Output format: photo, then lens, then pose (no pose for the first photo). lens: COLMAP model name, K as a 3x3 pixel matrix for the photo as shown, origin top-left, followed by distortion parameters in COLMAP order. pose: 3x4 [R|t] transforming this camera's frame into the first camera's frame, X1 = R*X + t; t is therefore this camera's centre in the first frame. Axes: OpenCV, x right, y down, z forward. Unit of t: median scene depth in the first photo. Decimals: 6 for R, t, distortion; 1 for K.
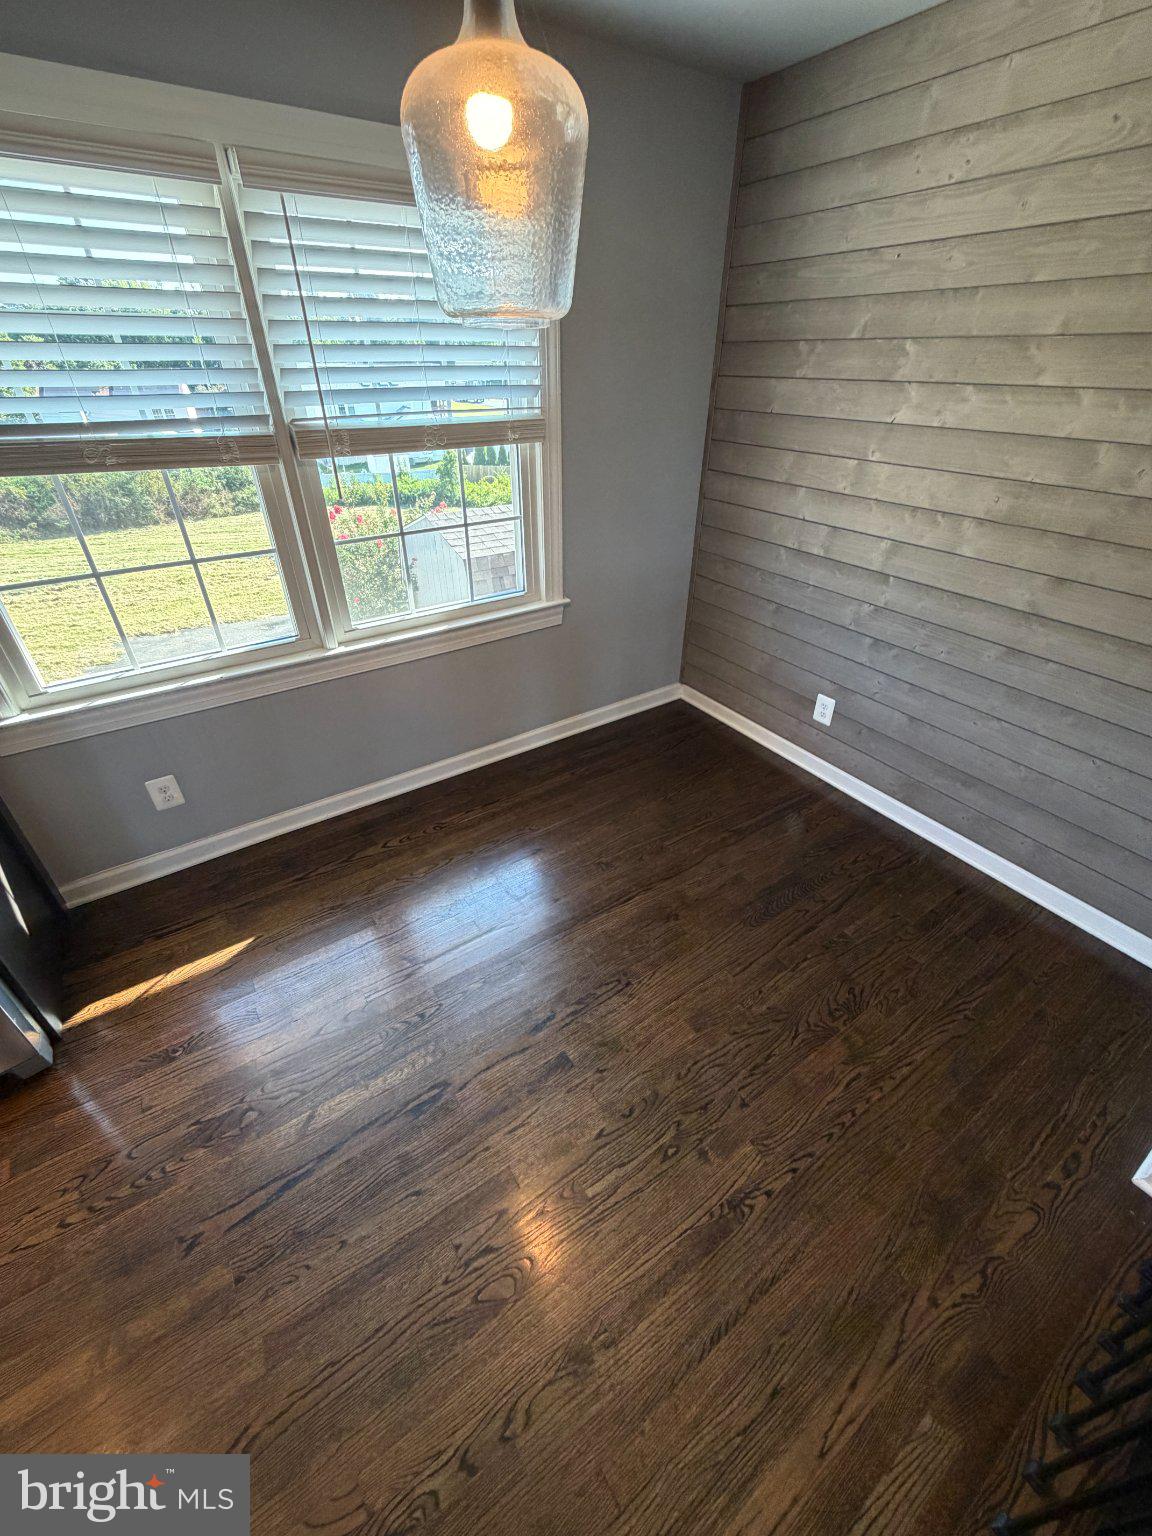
lens RADIAL K [[611.1, 0, 574.3], [0, 611.1, 765.9], [0, 0, 1]] dist [-0.000233, -0.000484]
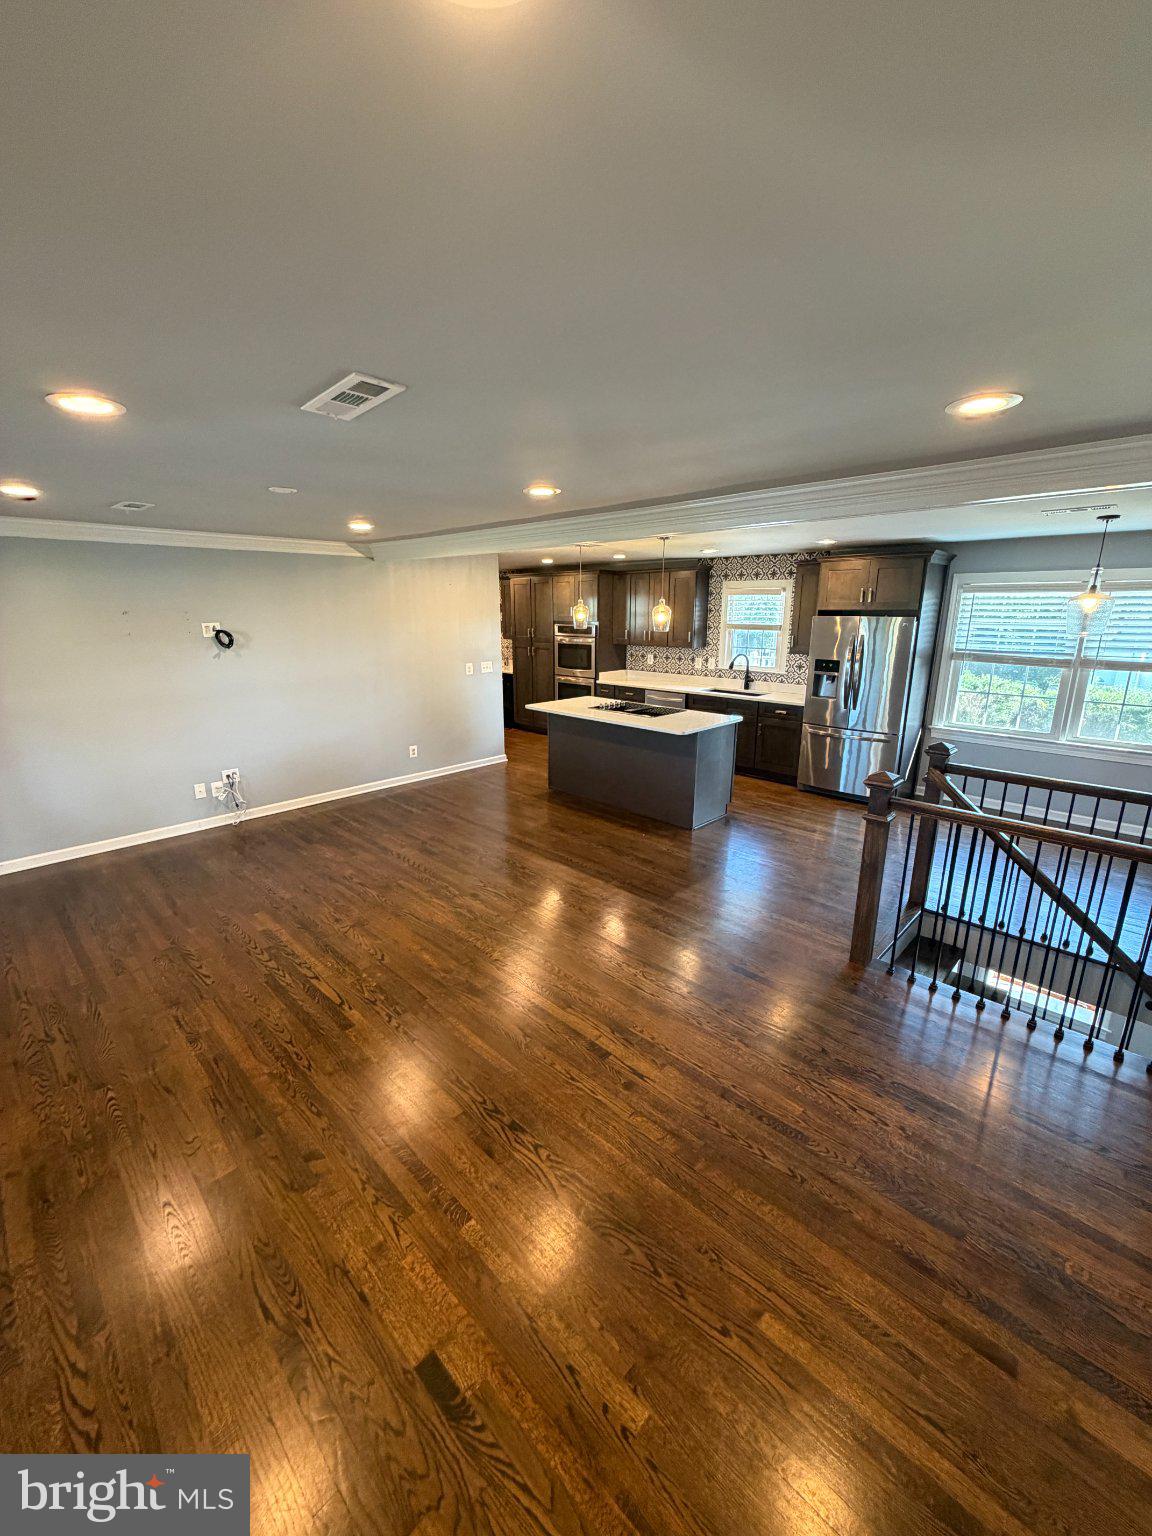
lens RADIAL K [[611.1, 0, 574.3], [0, 611.1, 765.9], [0, 0, 1]] dist [-0.000233, -0.000484]
pose [[0.202587, 0.243594, -0.948483, 1.494866], [-0.540448, 0.835515, 0.099147, 0.674924], [0.816624, 0.492520, 0.300914, -1.207583]]
